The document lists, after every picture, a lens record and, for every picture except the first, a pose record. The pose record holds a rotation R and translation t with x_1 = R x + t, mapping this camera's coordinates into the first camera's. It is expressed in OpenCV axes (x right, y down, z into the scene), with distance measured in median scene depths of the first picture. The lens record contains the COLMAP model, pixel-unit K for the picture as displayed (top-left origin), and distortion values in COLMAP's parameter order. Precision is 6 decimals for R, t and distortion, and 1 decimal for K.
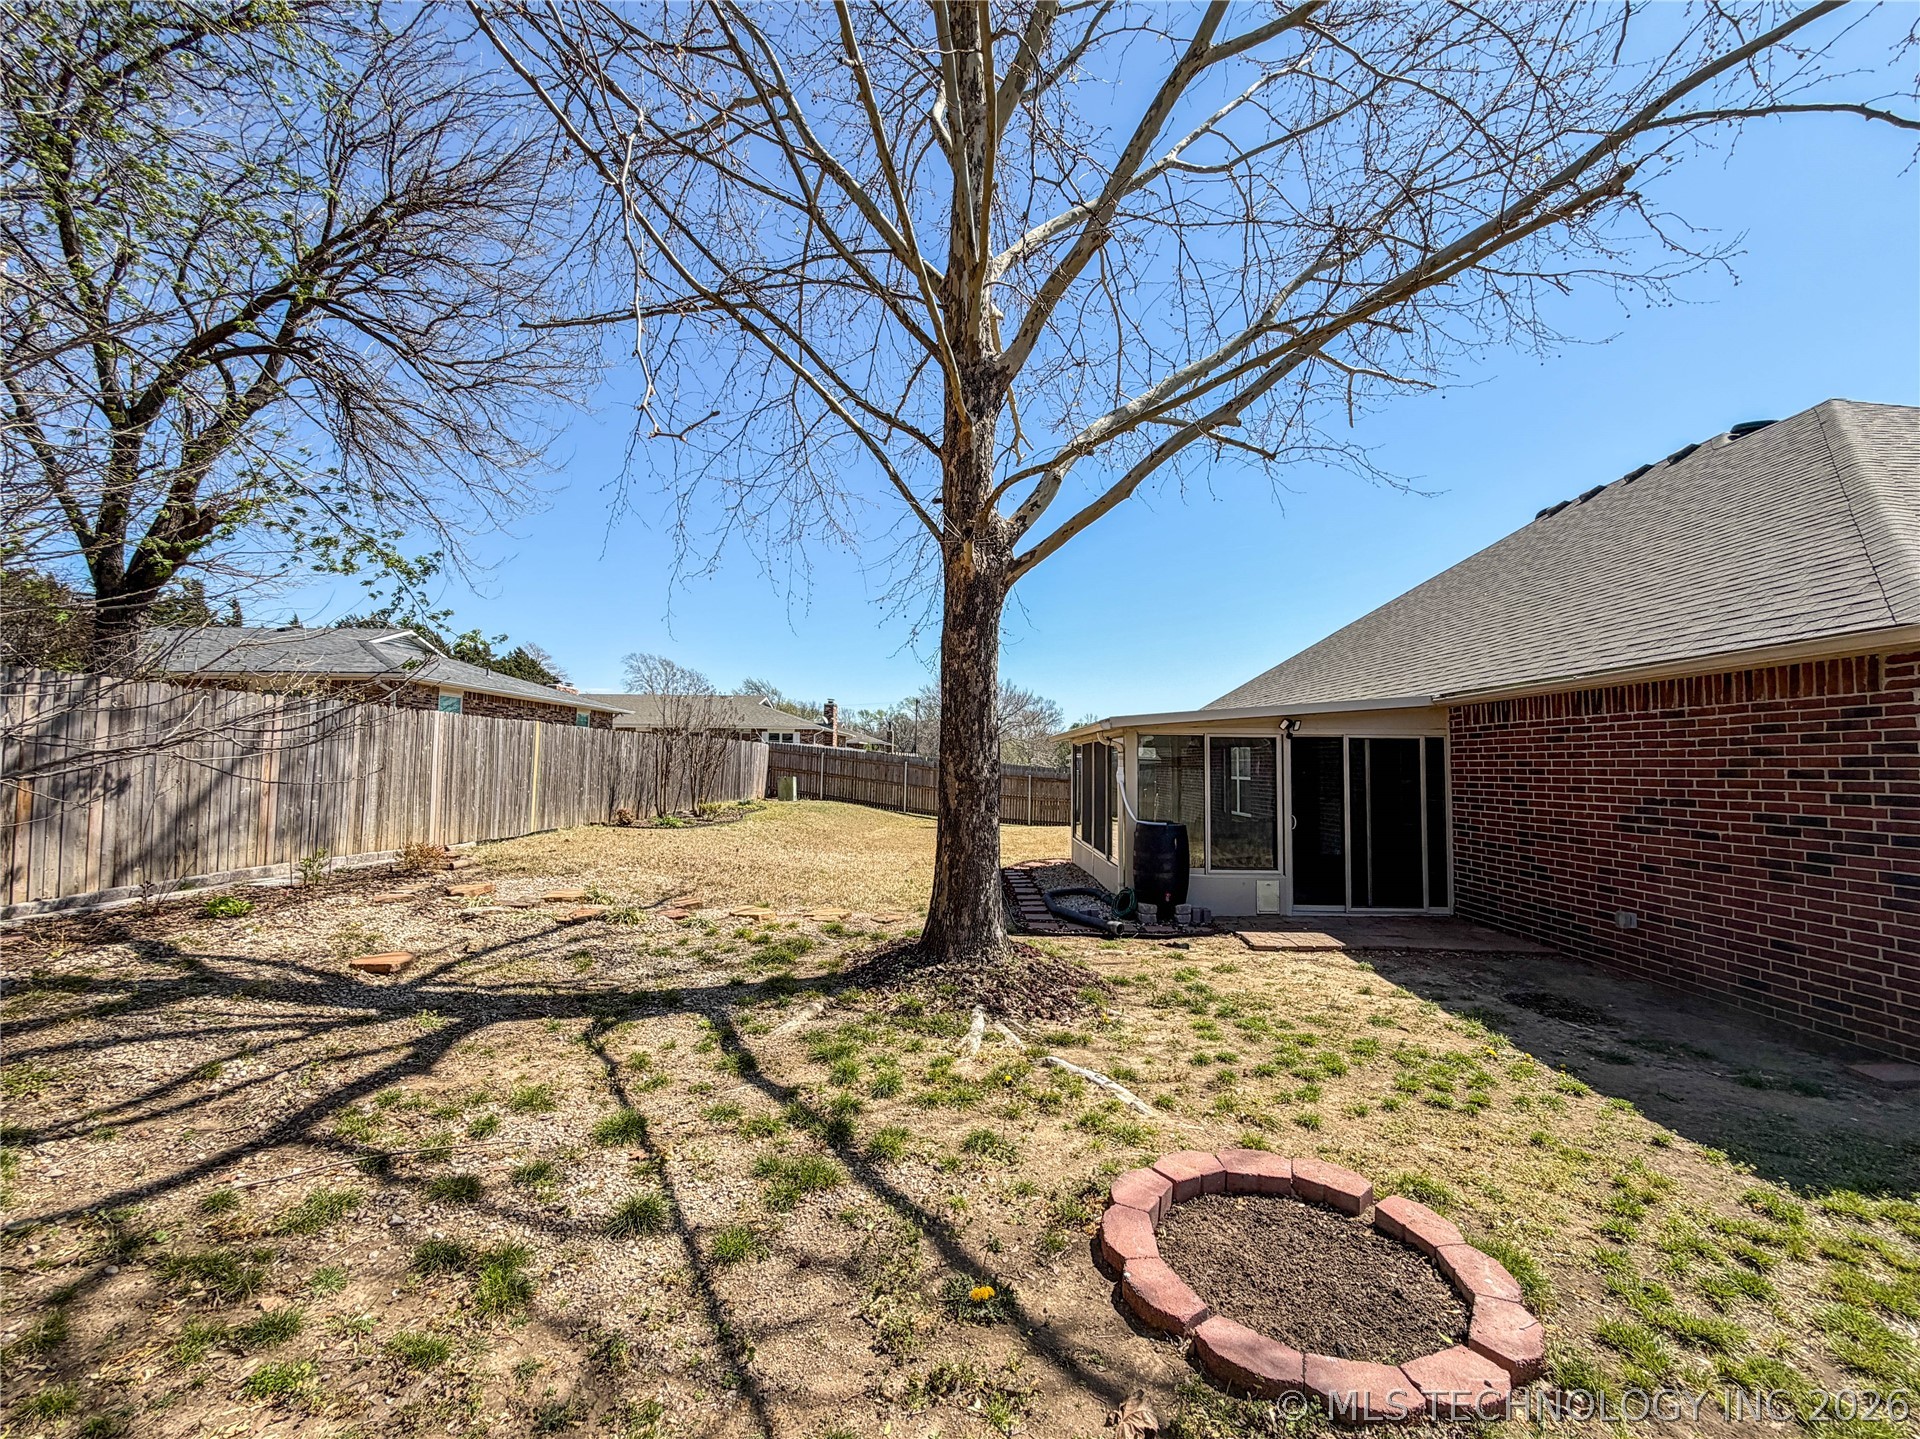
lens RADIAL K [[801.8, 0, 951.1], [0, 801.8, 723.7], [0, 0, 1]] dist [-0.001790, 0.000688]
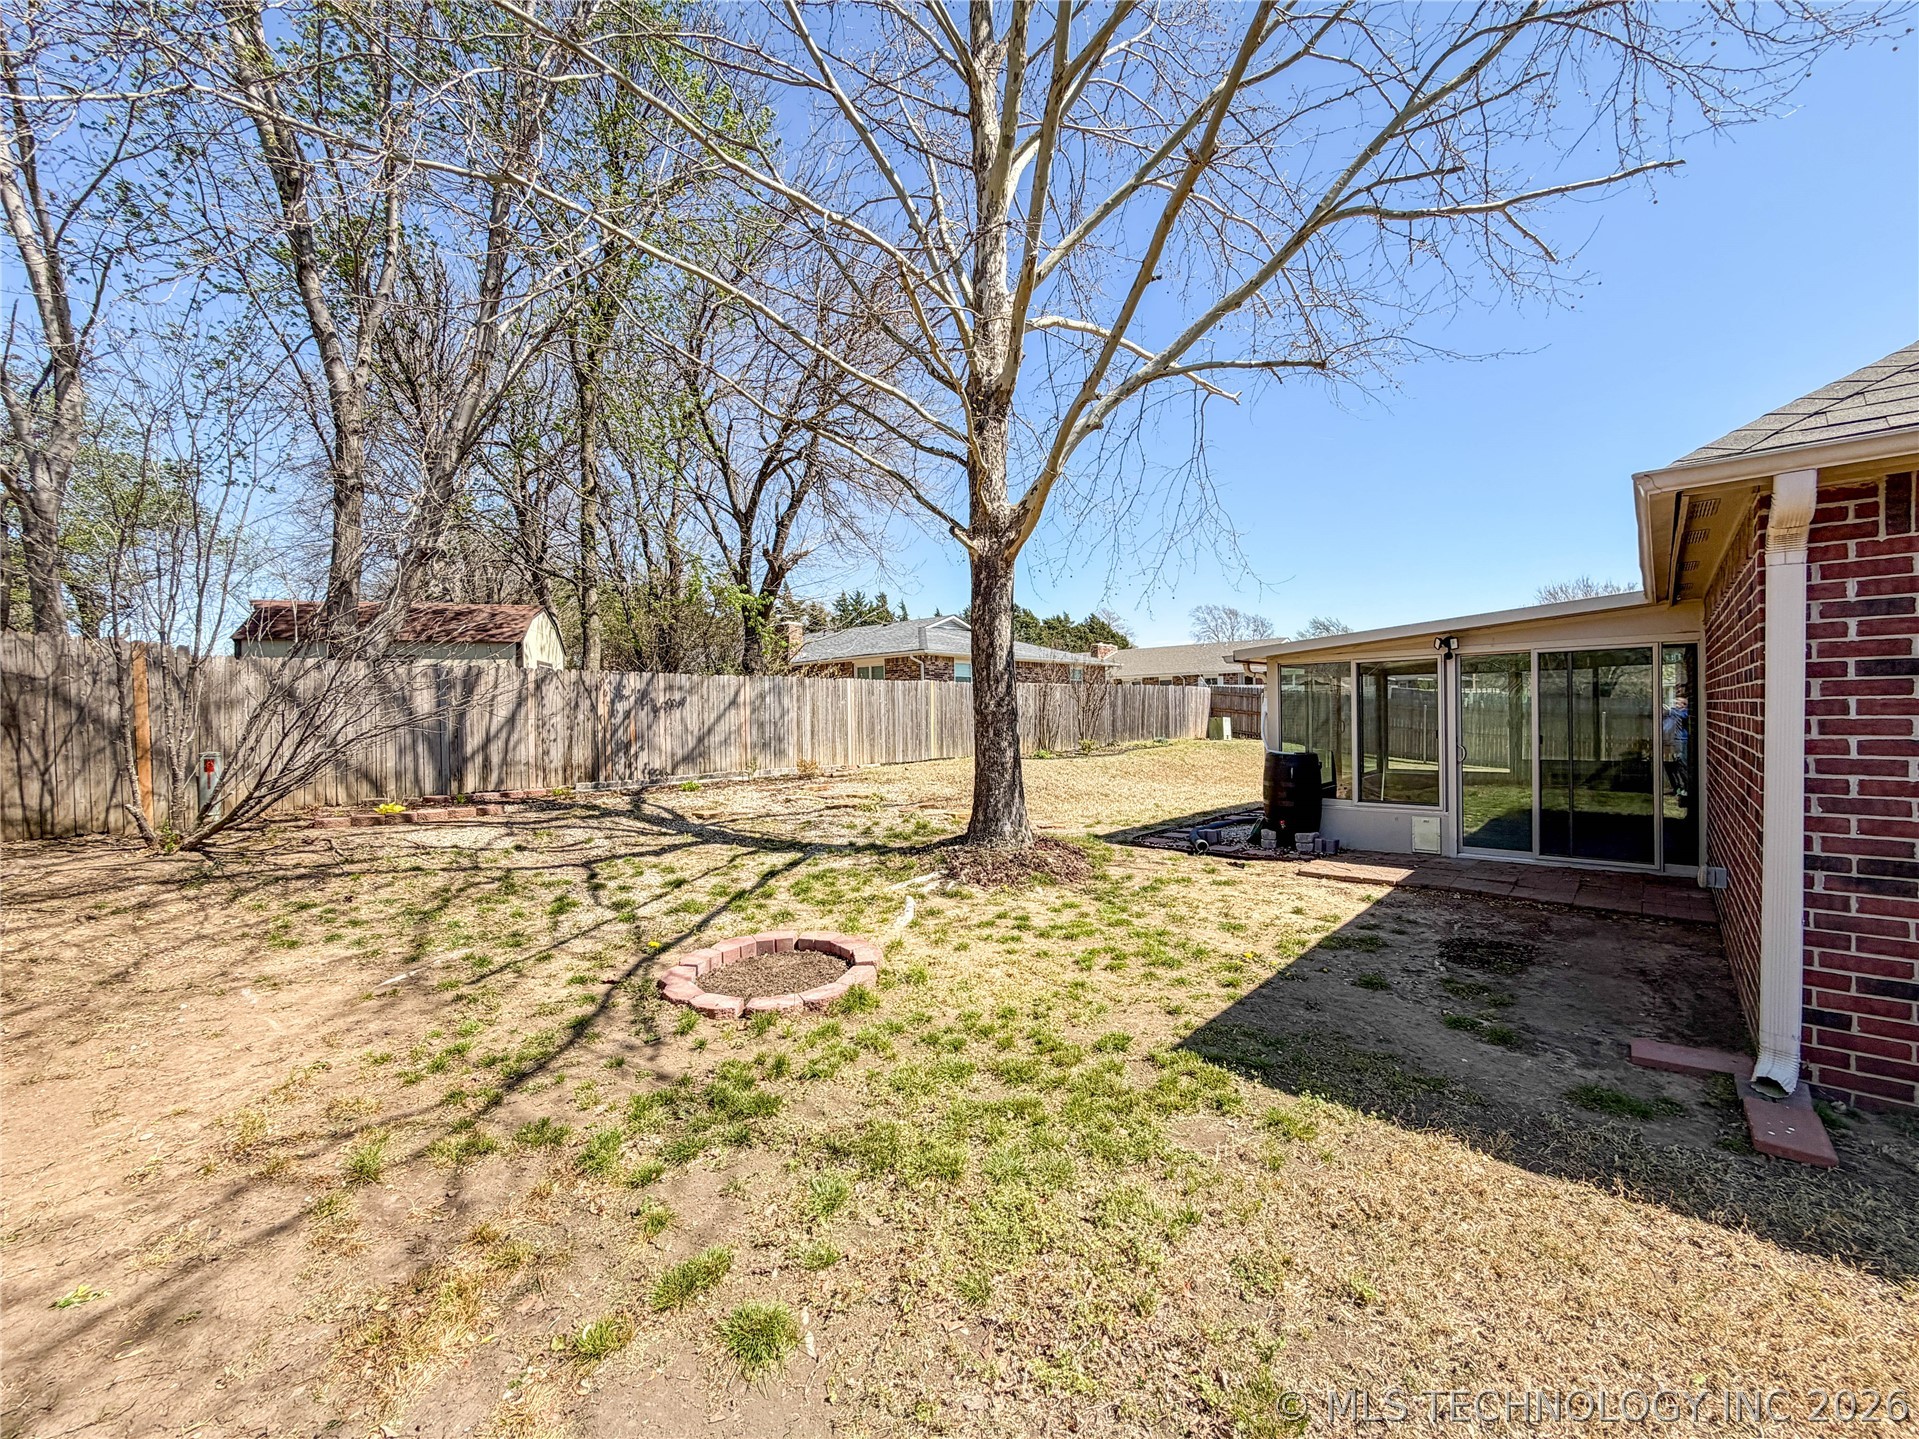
lens RADIAL K [[762.4, 0, 942.1], [0, 762.4, 726.0], [0, 0, 1]] dist [0.001706, -0.000851]
pose [[0.755199, -0.013233, -0.655362, 0.911304], [0.060352, 0.996953, 0.049415, 0.027902], [0.652711, -0.076871, 0.753697, -0.006148]]
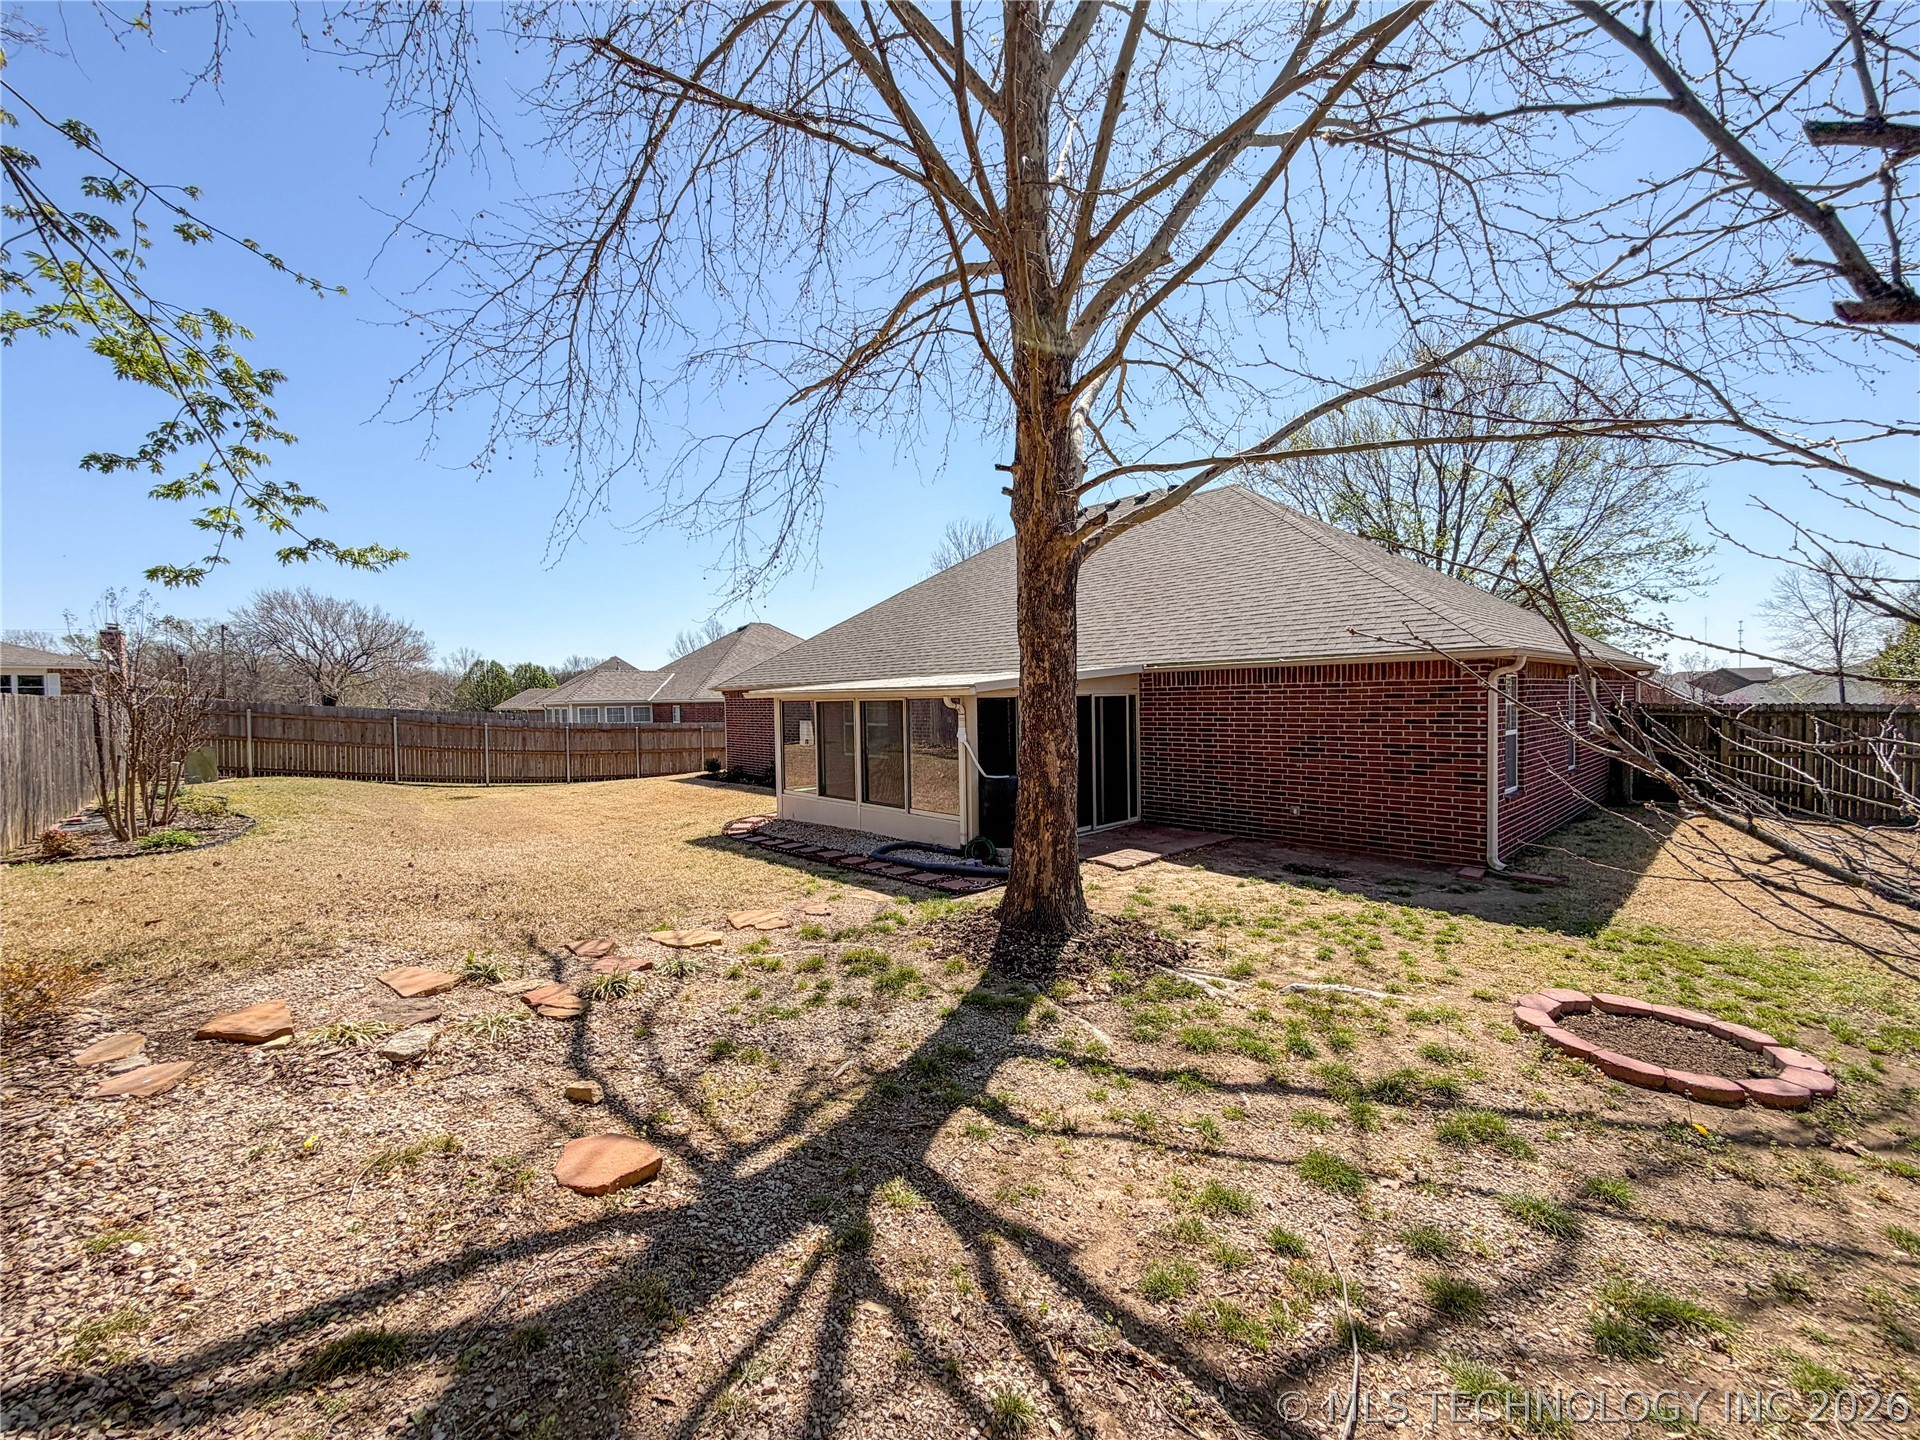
lens RADIAL K [[762.8, 0, 945.0], [0, 762.8, 720.6], [0, 0, 1]] dist [0.001706, -0.000851]
pose [[0.724525, -0.043059, 0.687902, -0.859043], [-0.011822, 0.997123, 0.074866, -0.052831], [-0.689147, -0.062375, 0.721932, 0.456609]]
